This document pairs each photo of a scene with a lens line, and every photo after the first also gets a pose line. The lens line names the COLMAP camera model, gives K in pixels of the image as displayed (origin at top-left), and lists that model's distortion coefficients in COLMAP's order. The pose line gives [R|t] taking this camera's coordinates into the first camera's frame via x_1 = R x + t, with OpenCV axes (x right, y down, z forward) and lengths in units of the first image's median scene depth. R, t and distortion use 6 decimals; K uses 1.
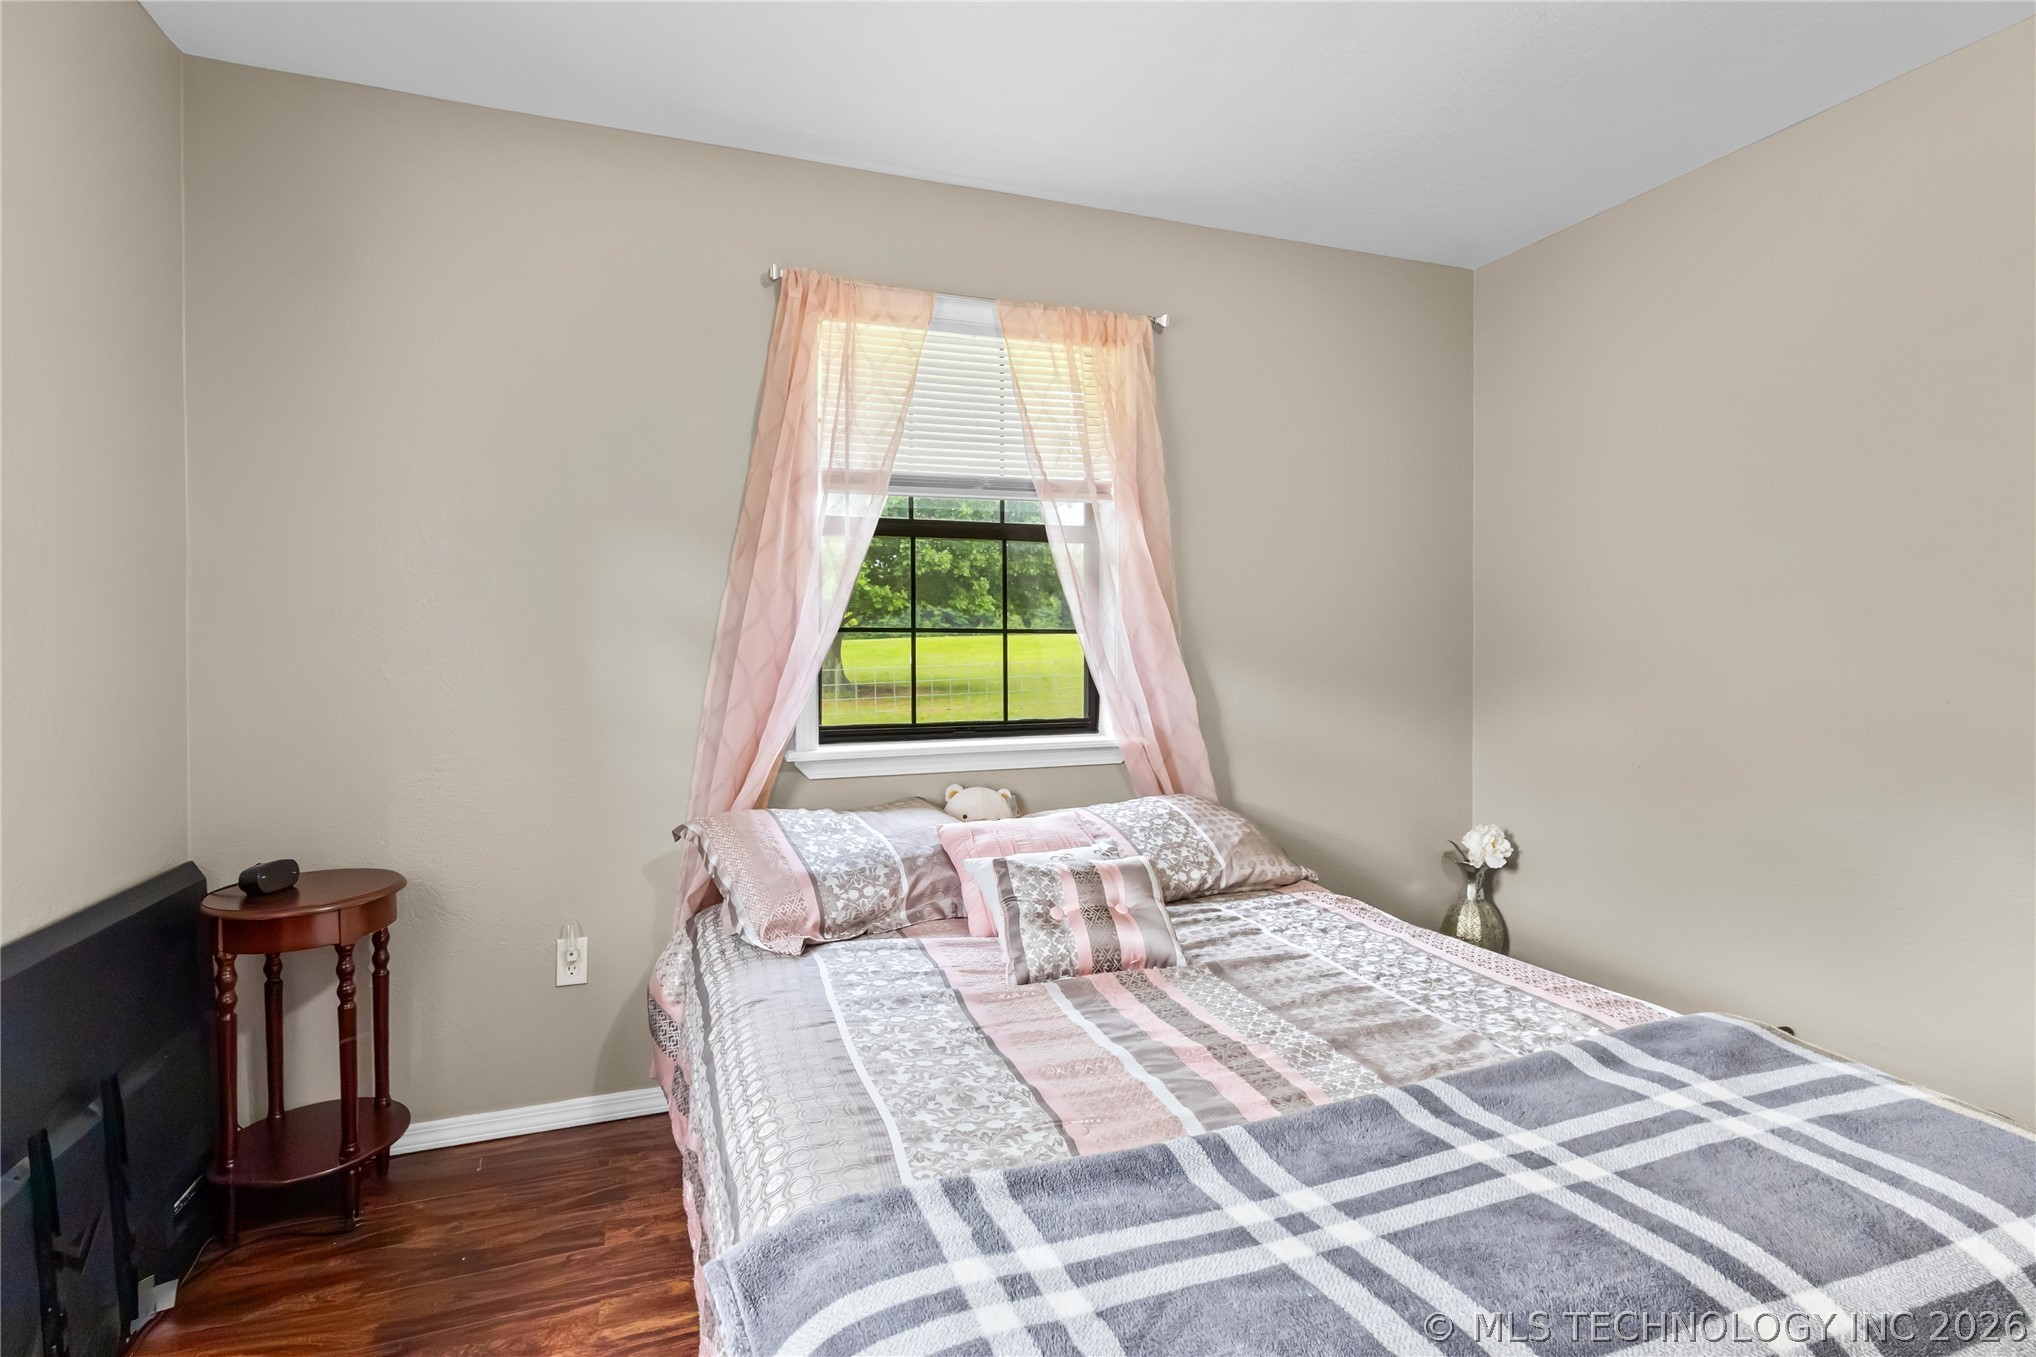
lens RADIAL K [[968.3, 0, 1003.2], [0, 968.3, 651.0], [0, 0, 1]] dist [0.000308, 0.000816]
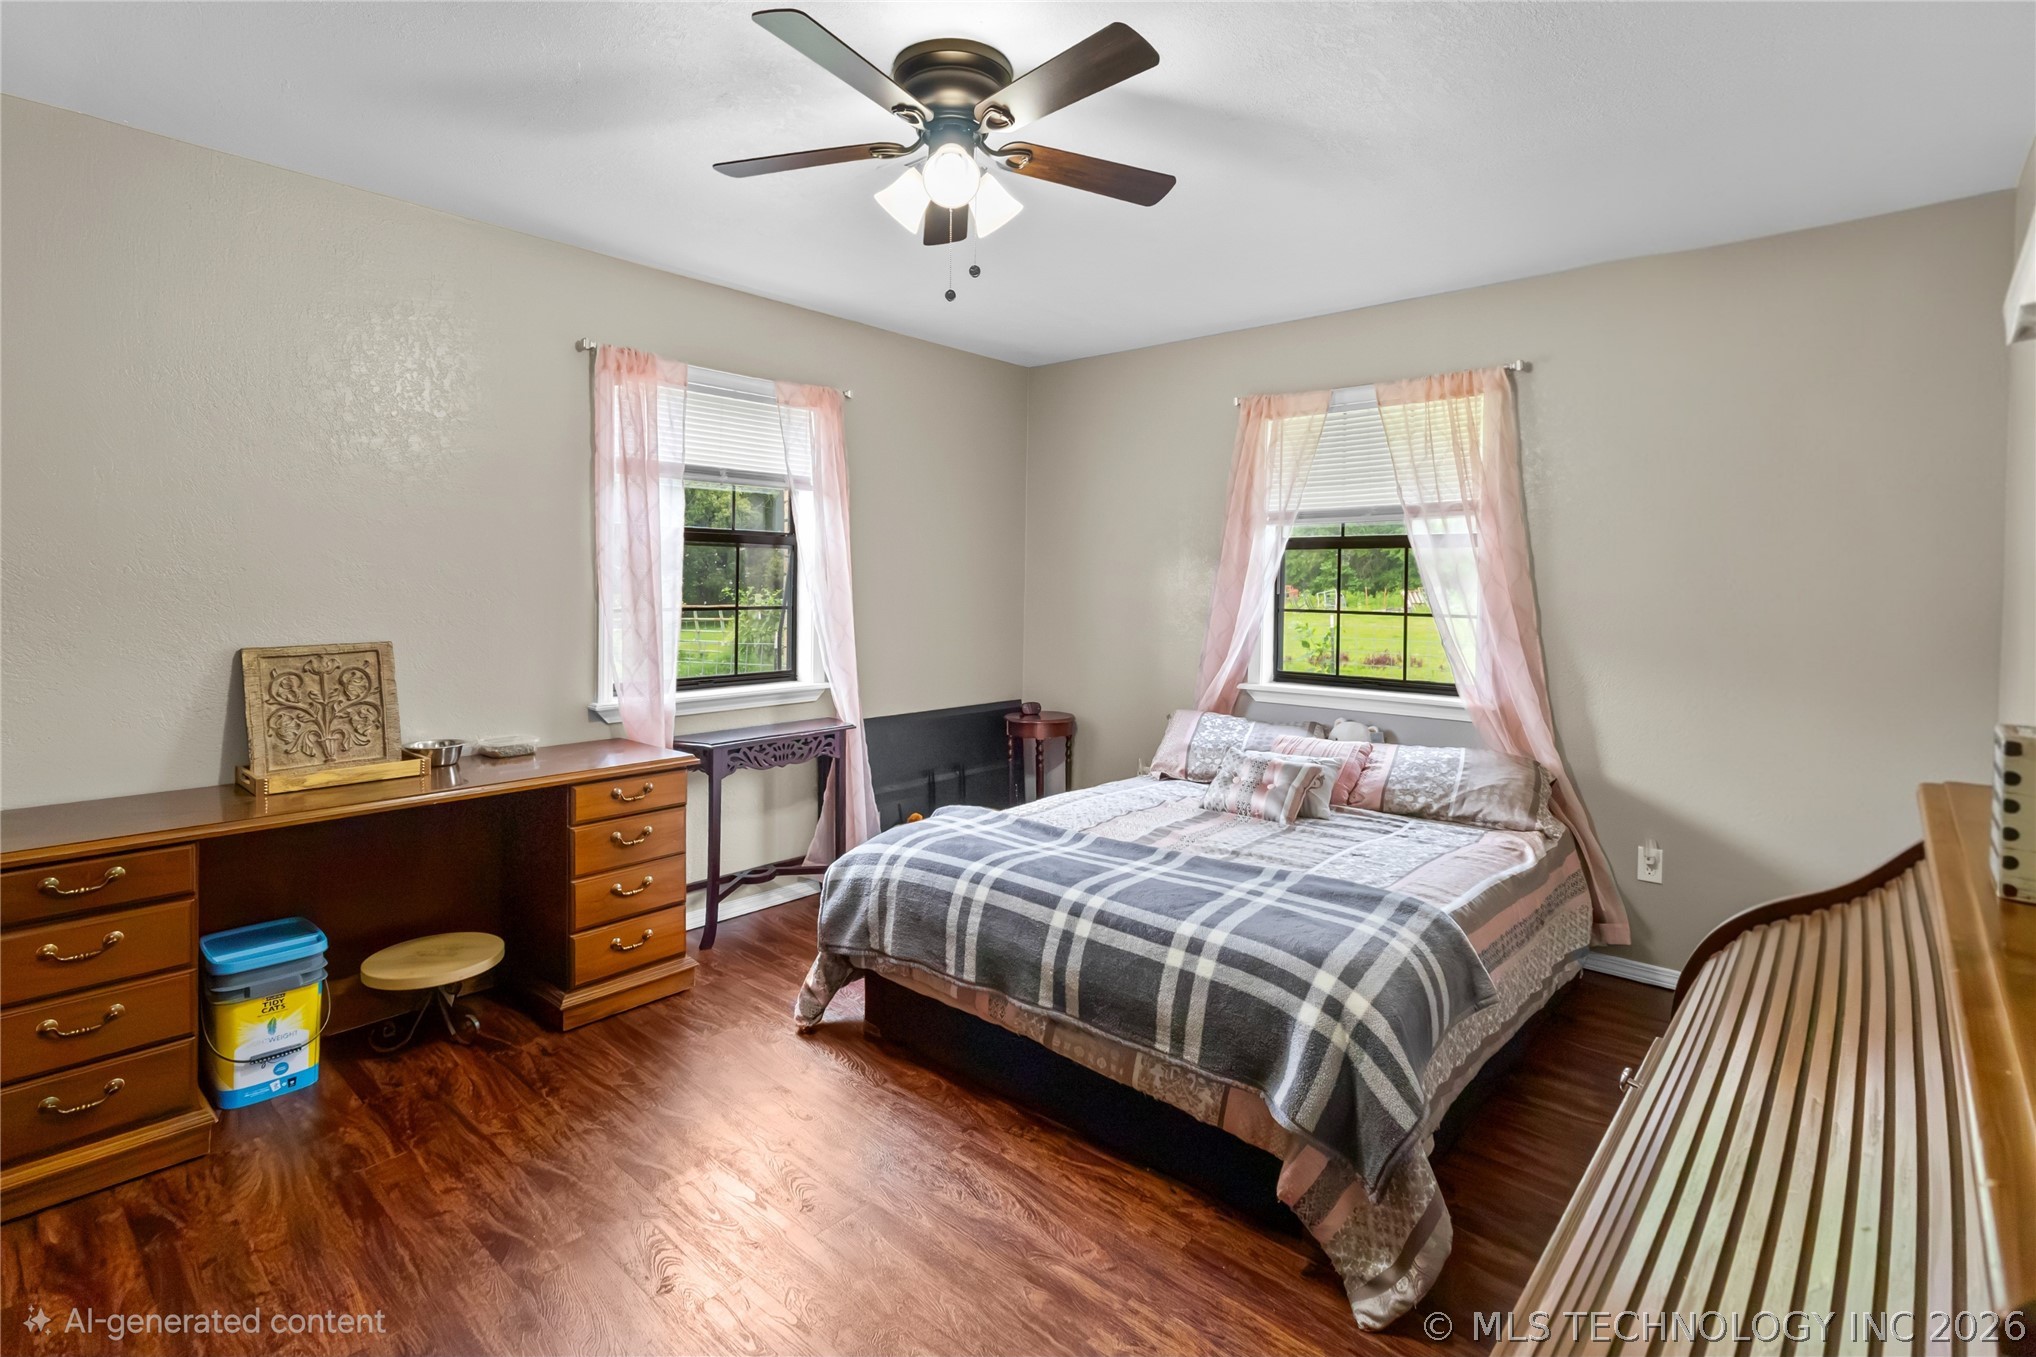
lens RADIAL K [[970.2, 0, 1010.8], [0, 970.2, 600.2], [0, 0, 1]] dist [0.000039, 0.000808]
pose [[0.474522, 0.025539, -0.879873, 1.103068], [-0.021930, 0.999612, 0.017188, -0.061009], [0.879970, 0.011140, 0.474898, -0.161854]]
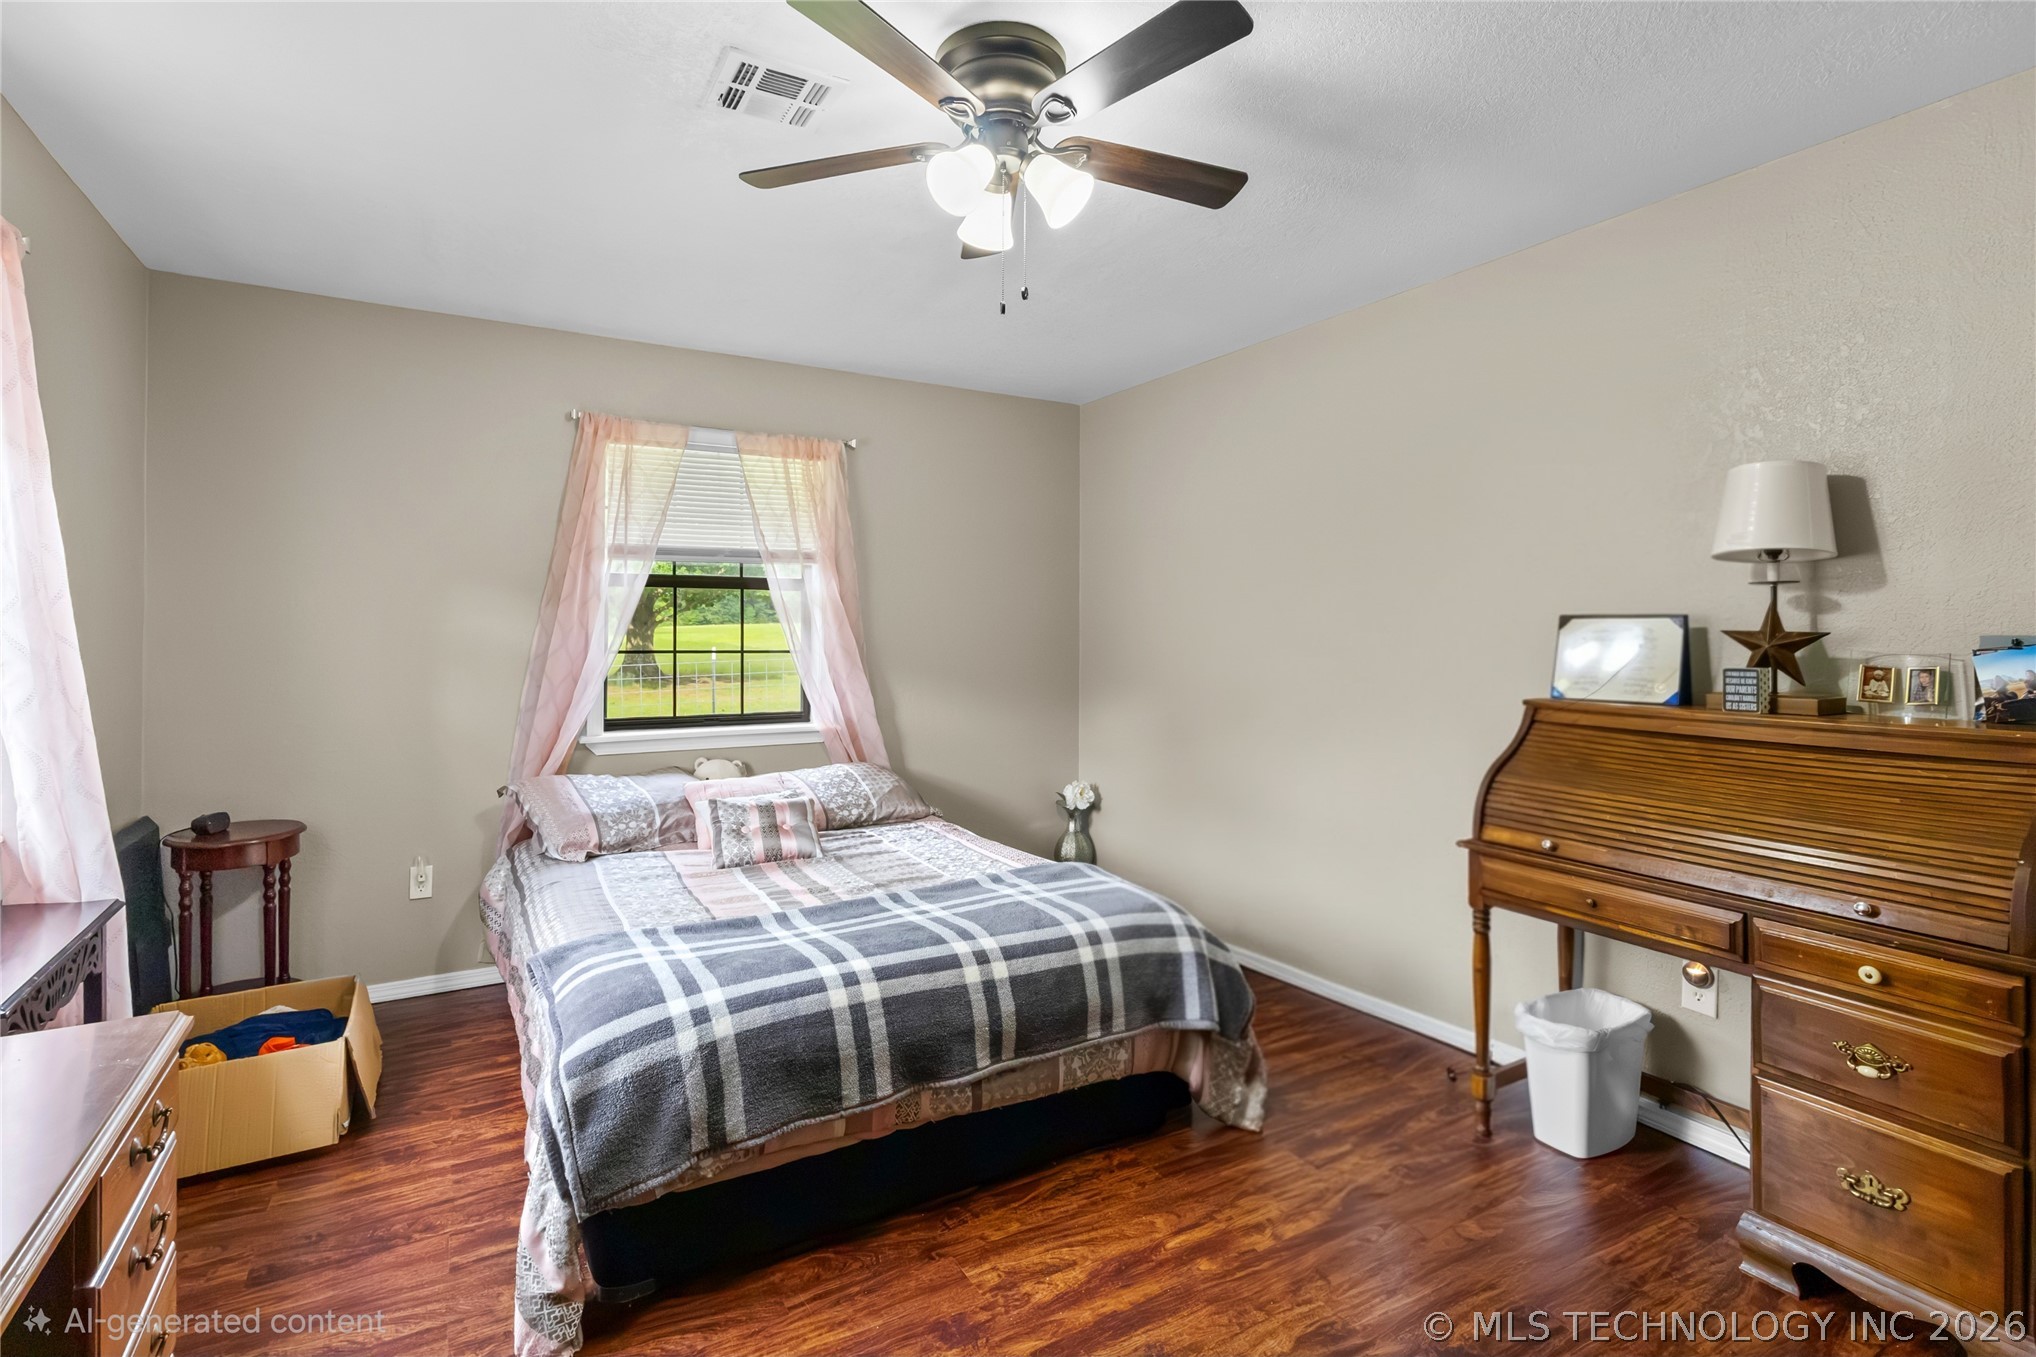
lens RADIAL K [[968.6, 0, 999.5], [0, 968.6, 625.7], [0, 0, 1]] dist [0.001156, 0.000571]
pose [[0.985207, 0.007925, 0.171187, 0.155930], [-0.005817, 0.999901, -0.012813, -0.050656], [-0.171272, 0.011628, 0.985155, -0.578213]]
